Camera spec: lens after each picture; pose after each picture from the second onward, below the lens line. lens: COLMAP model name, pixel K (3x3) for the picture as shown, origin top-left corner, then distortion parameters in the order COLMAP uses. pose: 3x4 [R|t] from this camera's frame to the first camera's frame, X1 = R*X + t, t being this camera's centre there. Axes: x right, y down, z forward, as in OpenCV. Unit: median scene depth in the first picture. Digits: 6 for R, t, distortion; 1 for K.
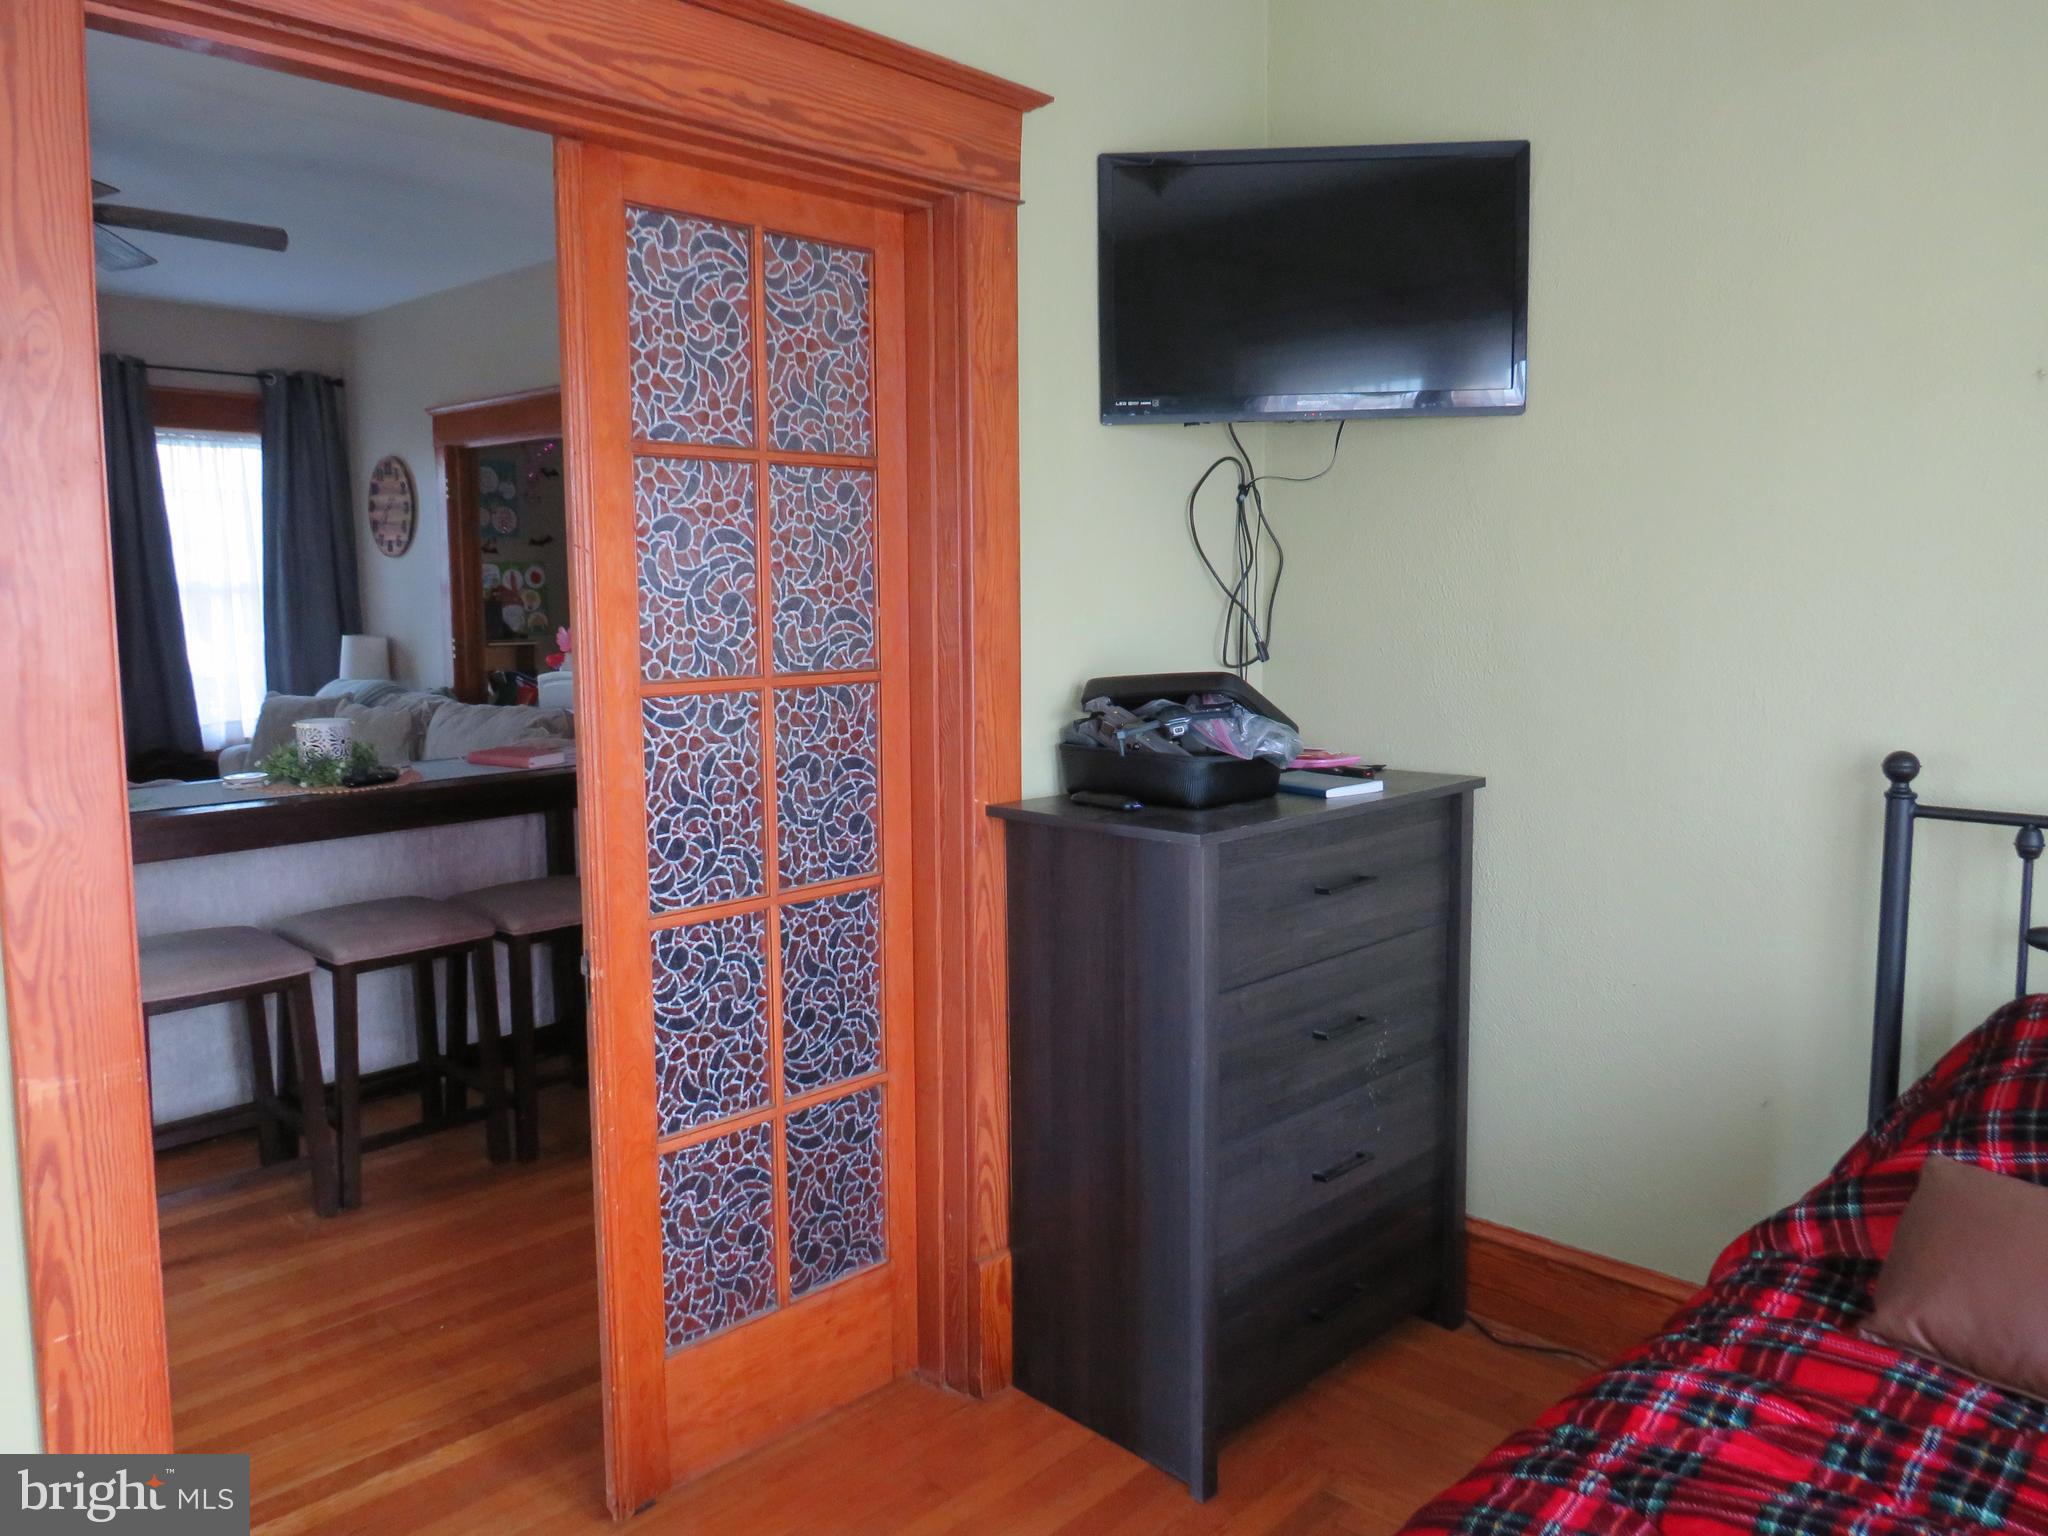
lens RADIAL K [[1447.6, 0, 1045.6], [0, 1447.6, 778.6], [0, 0, 1]] dist [-0.036124, -0.004796]
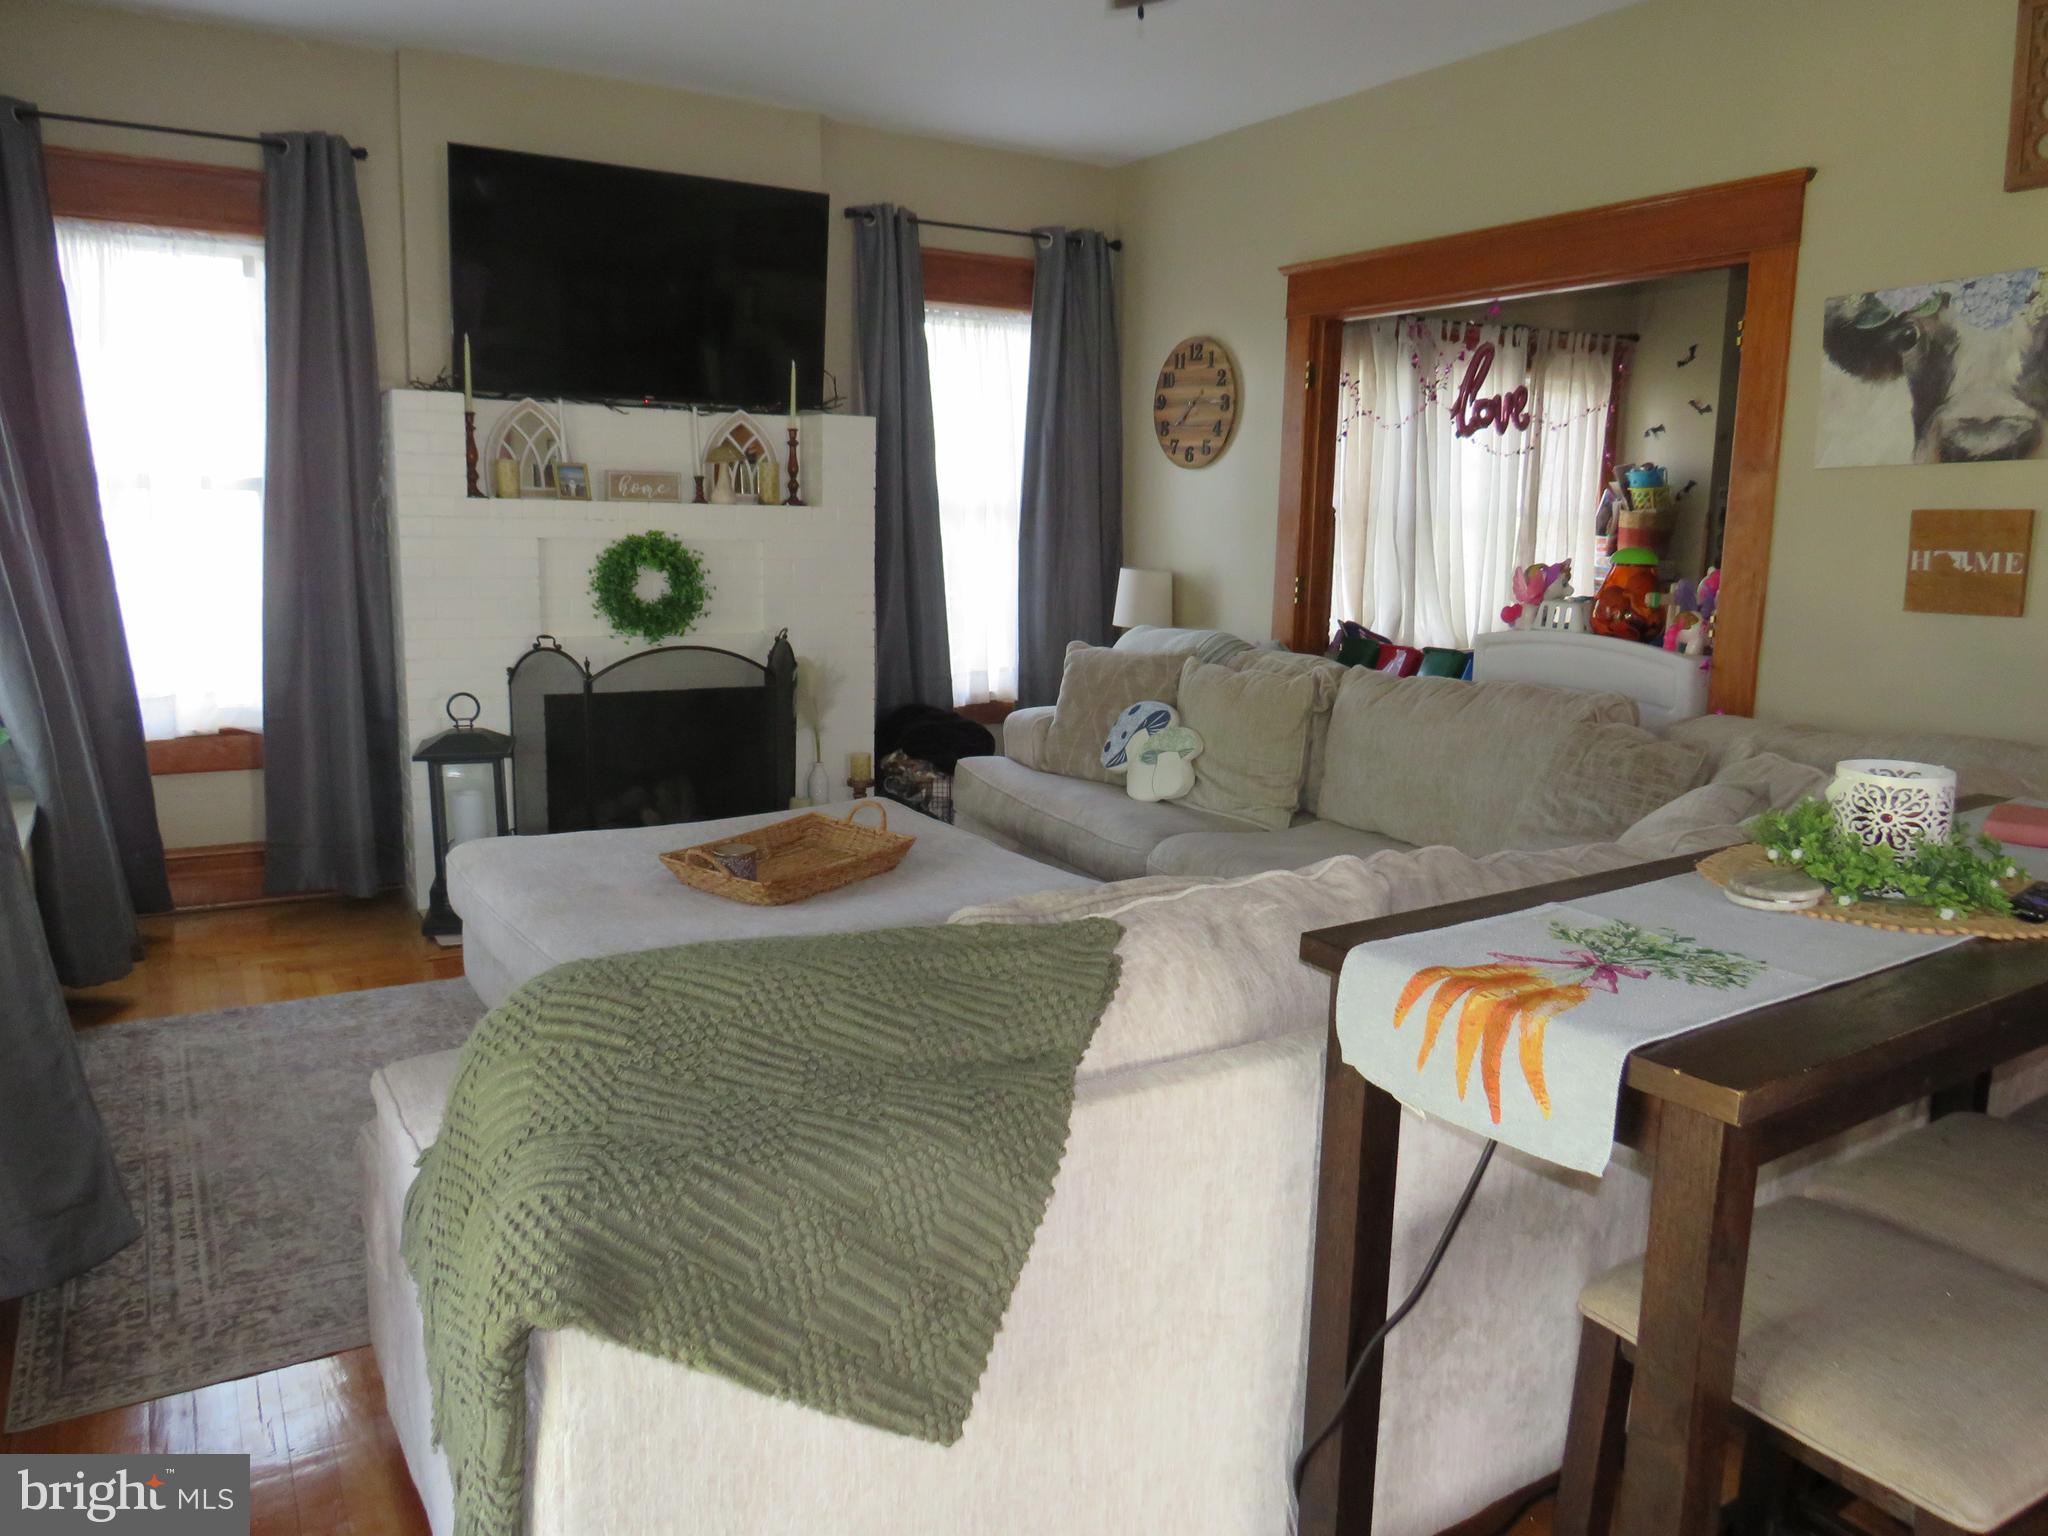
lens RADIAL K [[1447.6, 0, 1033.2], [0, 1447.6, 782.6], [0, 0, 1]] dist [-0.036124, -0.004796]
pose [[0.960581, 0.059506, -0.271559, -0.315801], [-0.046213, 0.997411, 0.055091, -0.023735], [0.274134, -0.040370, 0.960844, 0.219489]]
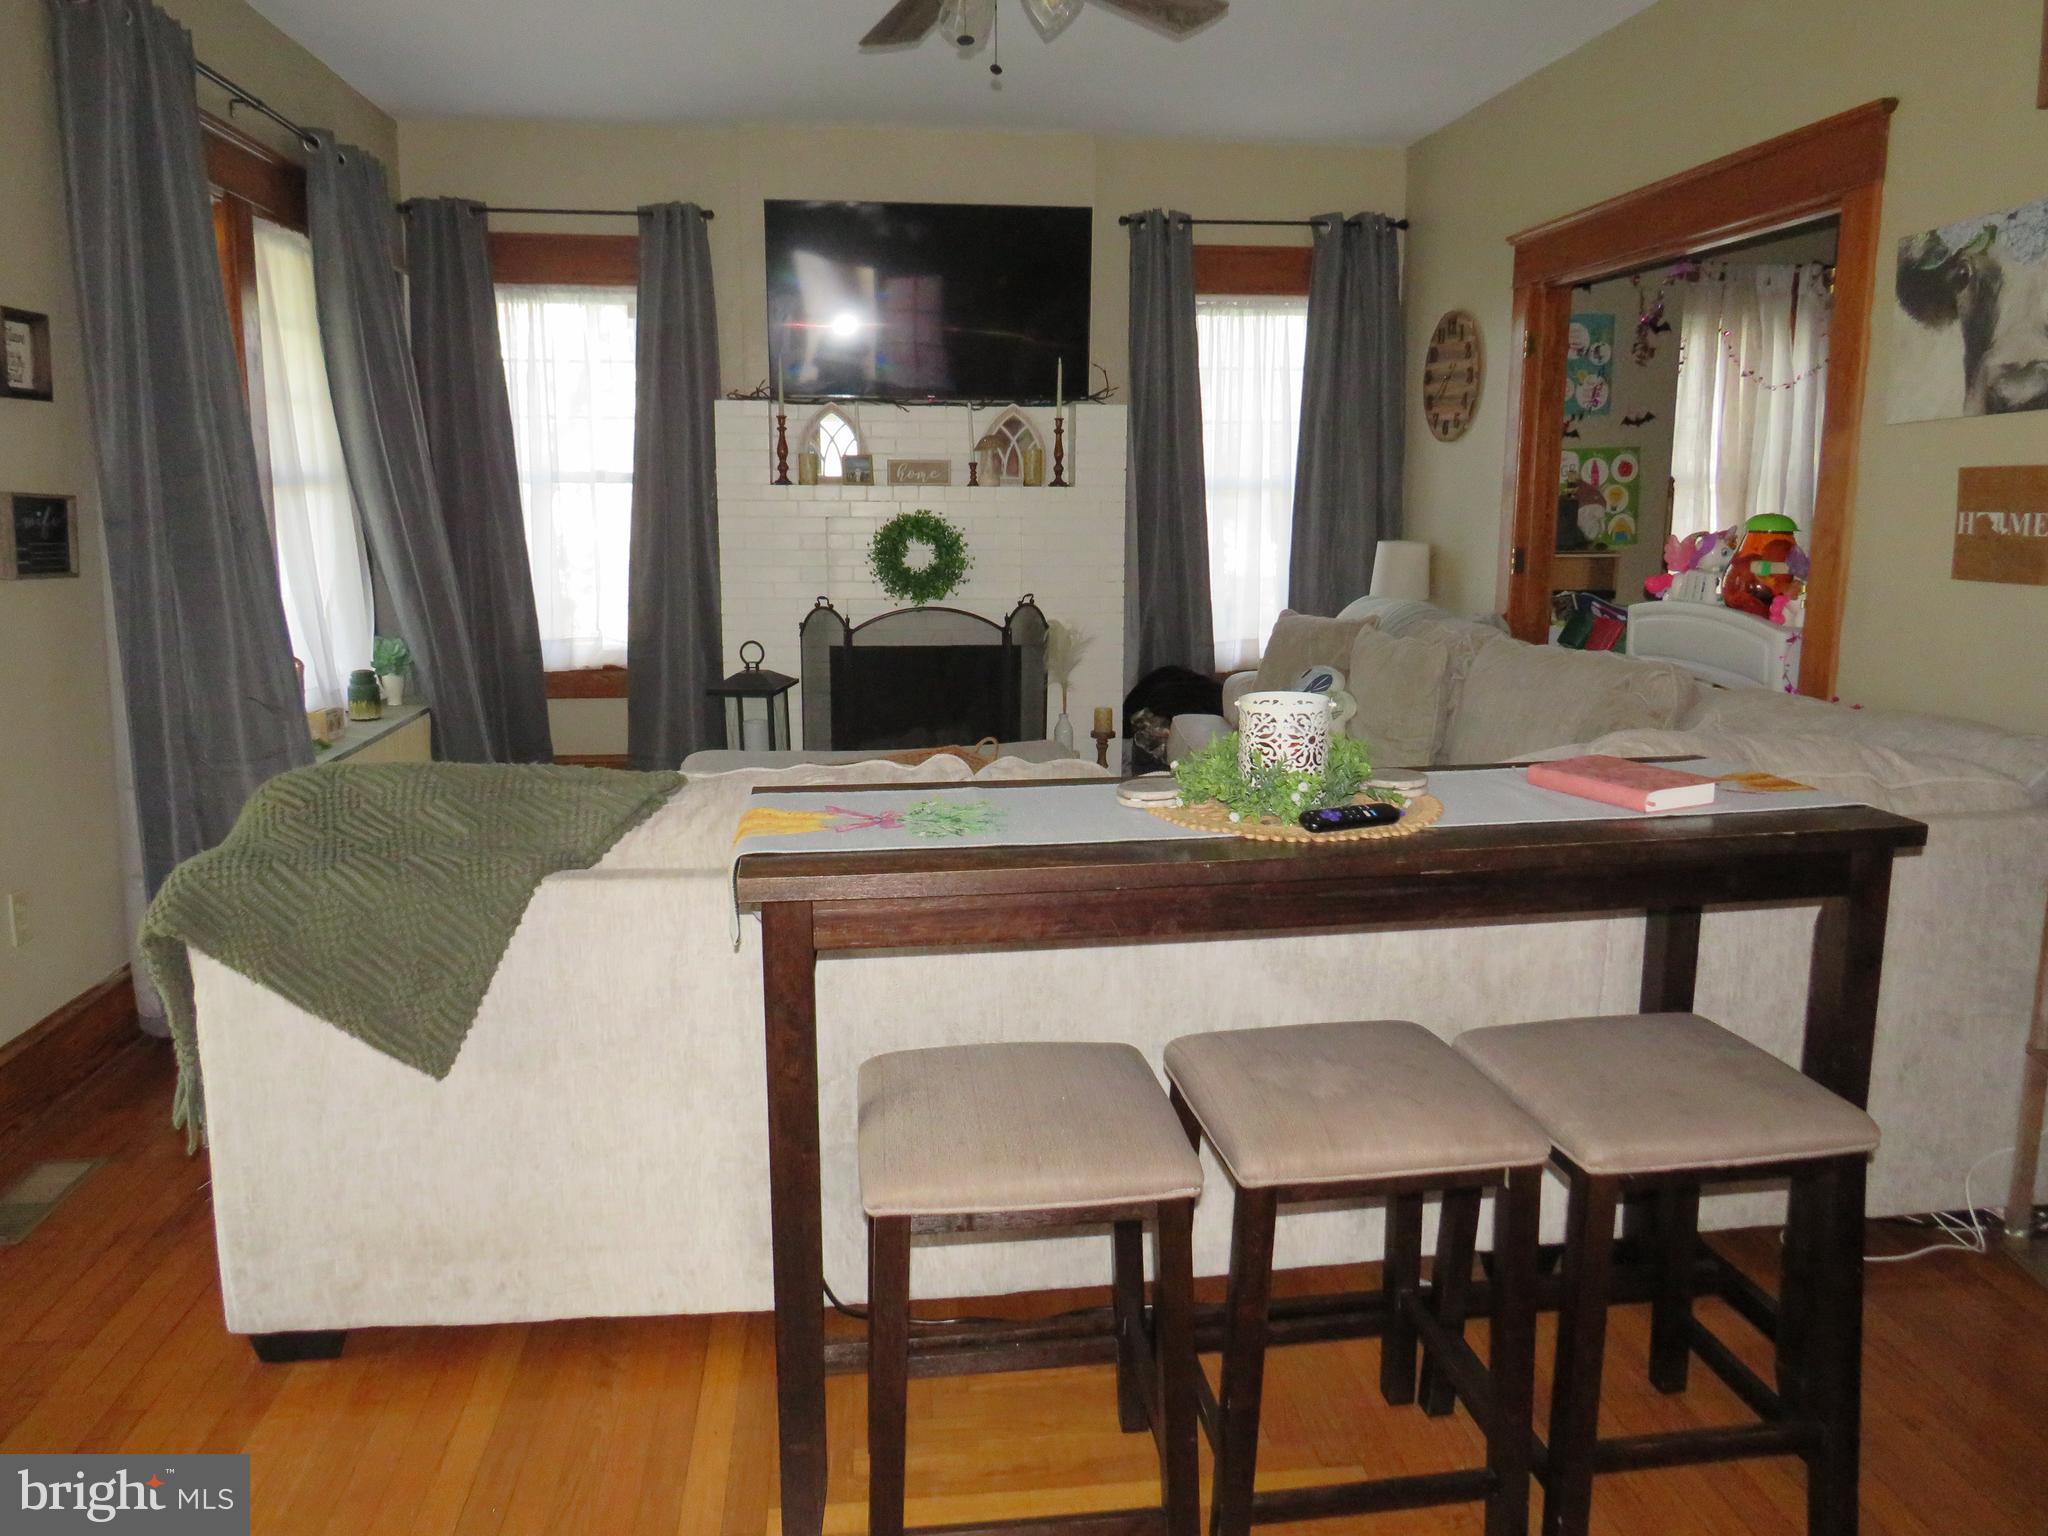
lens RADIAL K [[1447.6, 0, 1010.0], [0, 1447.6, 795.9], [0, 0, 1]] dist [-0.036124, -0.004796]
pose [[0.755197, 0.125808, -0.643312, -0.105195], [-0.076822, 0.991633, 0.103744, -0.025628], [0.650981, -0.028926, 0.758543, 0.242672]]
